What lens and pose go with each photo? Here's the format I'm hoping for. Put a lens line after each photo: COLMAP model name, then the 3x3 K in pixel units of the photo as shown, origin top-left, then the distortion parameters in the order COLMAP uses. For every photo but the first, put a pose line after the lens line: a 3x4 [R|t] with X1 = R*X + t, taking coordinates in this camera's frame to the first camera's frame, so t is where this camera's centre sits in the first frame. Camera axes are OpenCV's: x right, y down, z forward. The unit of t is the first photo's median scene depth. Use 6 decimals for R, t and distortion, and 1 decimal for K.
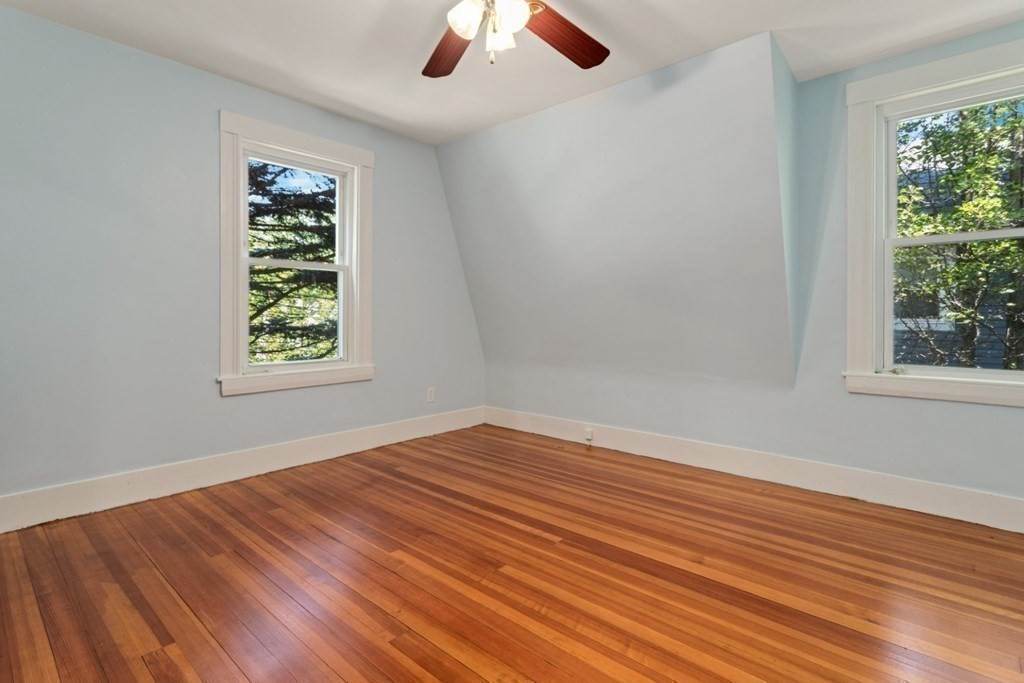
lens RADIAL K [[500.2, 0, 514.7], [0, 500.2, 308.4], [0, 0, 1]] dist [-0.000855, 0.002265]
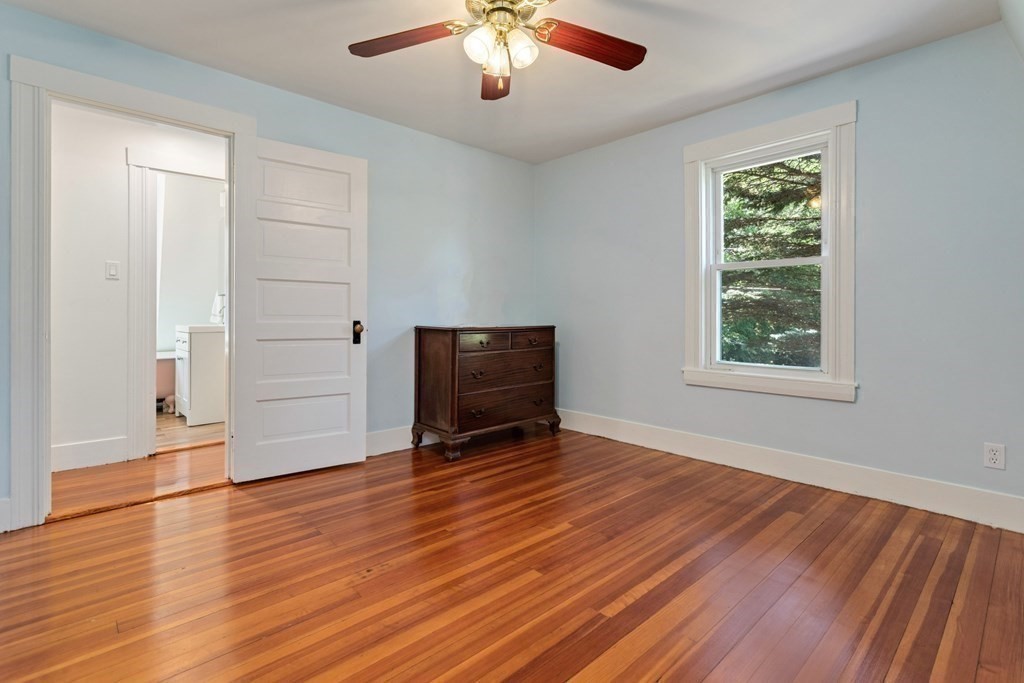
lens RADIAL K [[500.2, 0, 513.4], [0, 500.2, 311.9], [0, 0, 1]] dist [-0.000855, 0.002265]
pose [[-0.103797, -0.006095, -0.994580, 0.904479], [0.009470, 0.999930, -0.007116, 0.009563], [0.994553, -0.010157, -0.103732, 0.991986]]
